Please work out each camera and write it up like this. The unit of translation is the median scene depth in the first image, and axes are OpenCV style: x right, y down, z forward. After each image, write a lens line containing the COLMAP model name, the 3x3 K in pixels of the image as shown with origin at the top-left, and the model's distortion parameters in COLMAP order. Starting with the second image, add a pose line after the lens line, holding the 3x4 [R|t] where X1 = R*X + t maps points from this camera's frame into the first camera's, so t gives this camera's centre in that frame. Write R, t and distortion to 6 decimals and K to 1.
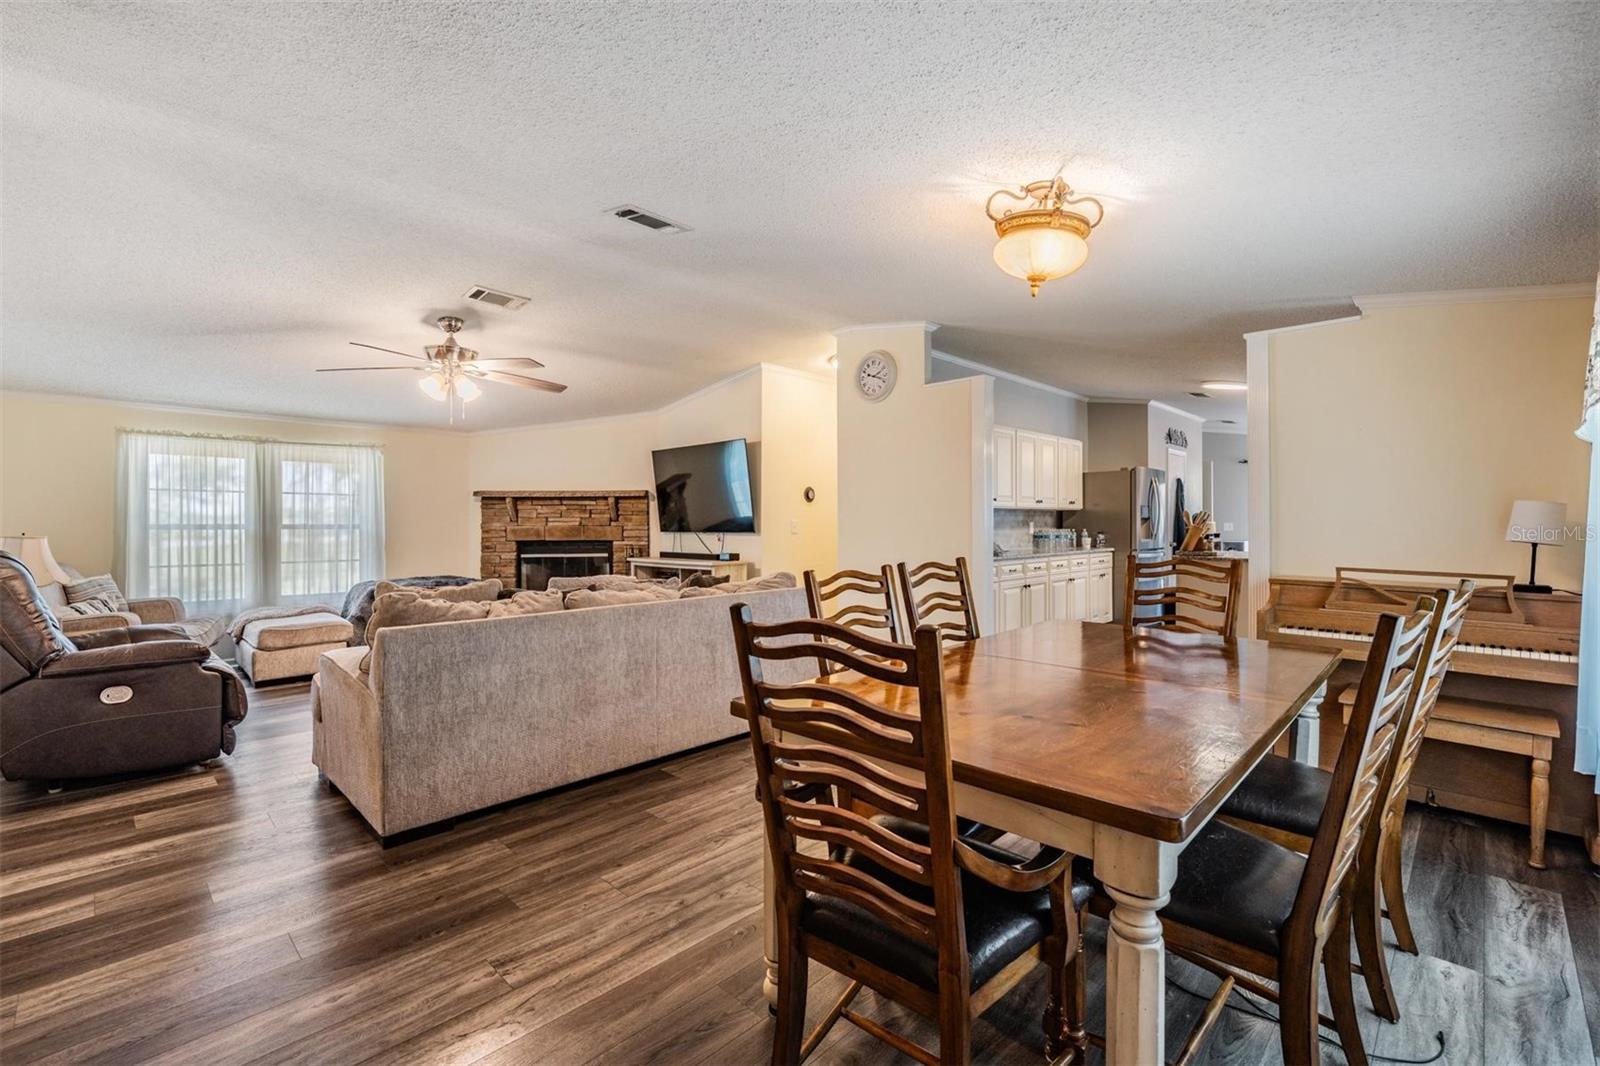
lens RADIAL K [[703.0, 0, 793.7], [0, 703.0, 523.7], [0, 0, 1]] dist [0.003443, -0.000062]
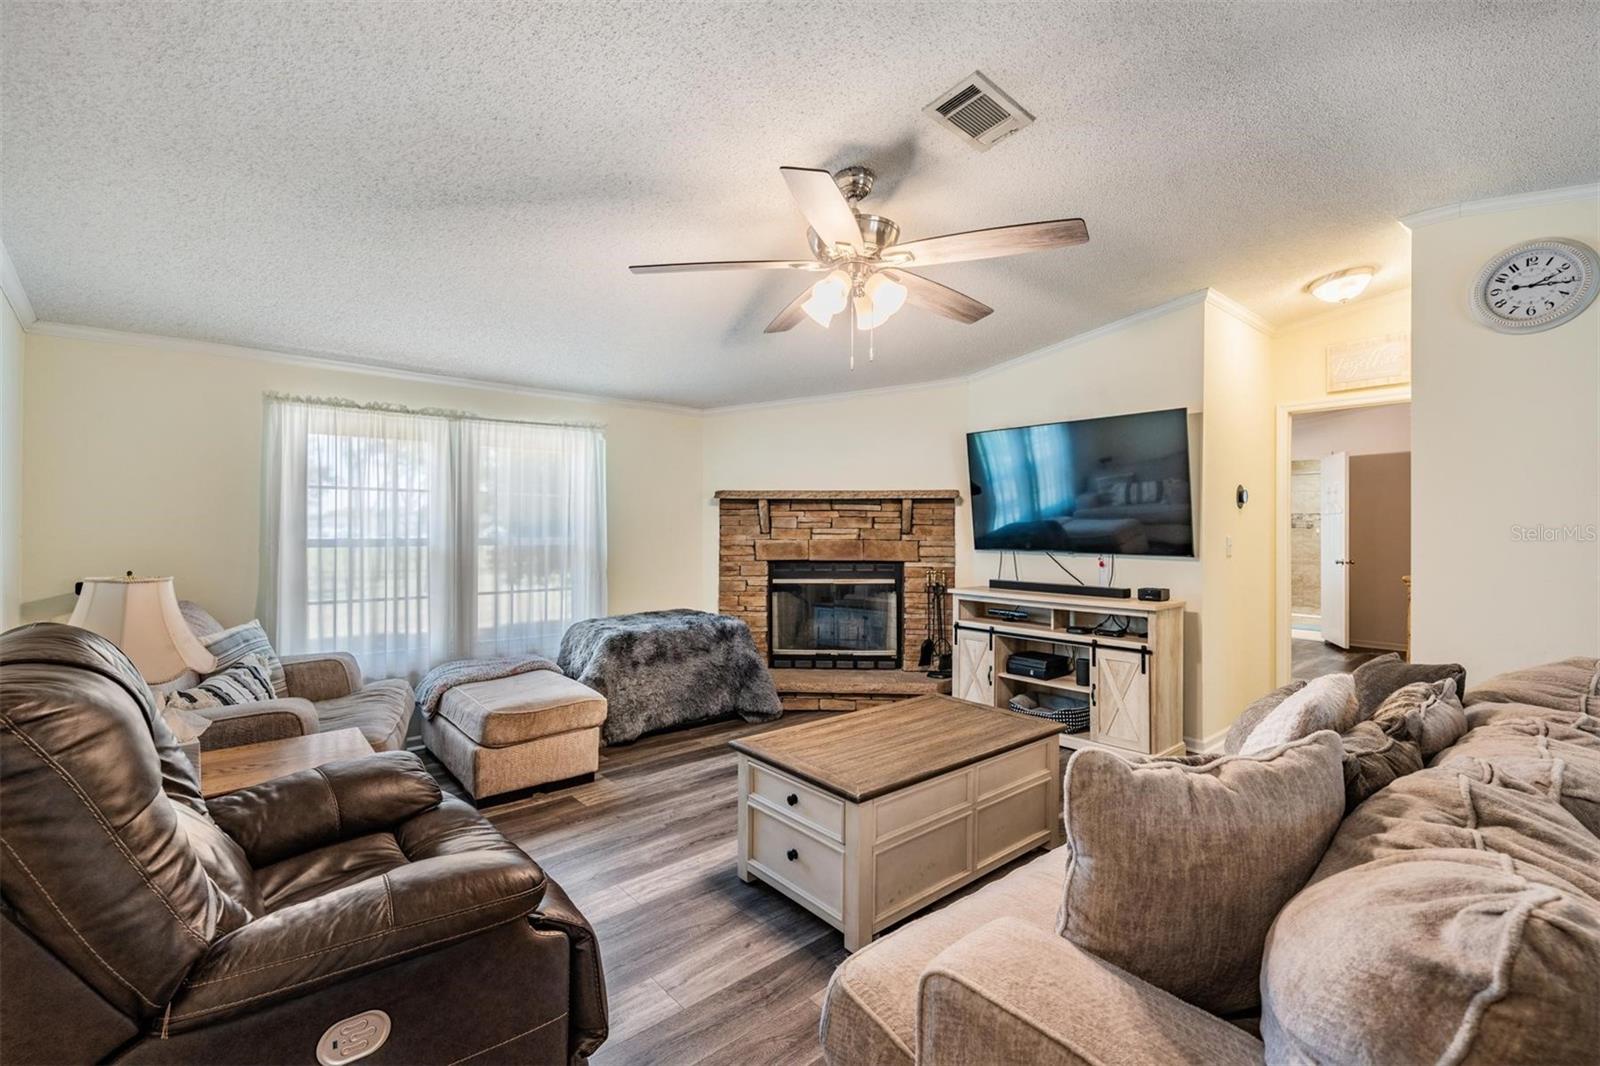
lens RADIAL K [[703.0, 0, 794.8], [0, 703.0, 527.1], [0, 0, 1]] dist [0.003443, -0.000062]
pose [[0.996828, 0.005870, -0.079374, -0.369544], [-0.005630, 0.999979, 0.003245, -0.014356], [0.079391, -0.002788, 0.996840, 0.342654]]
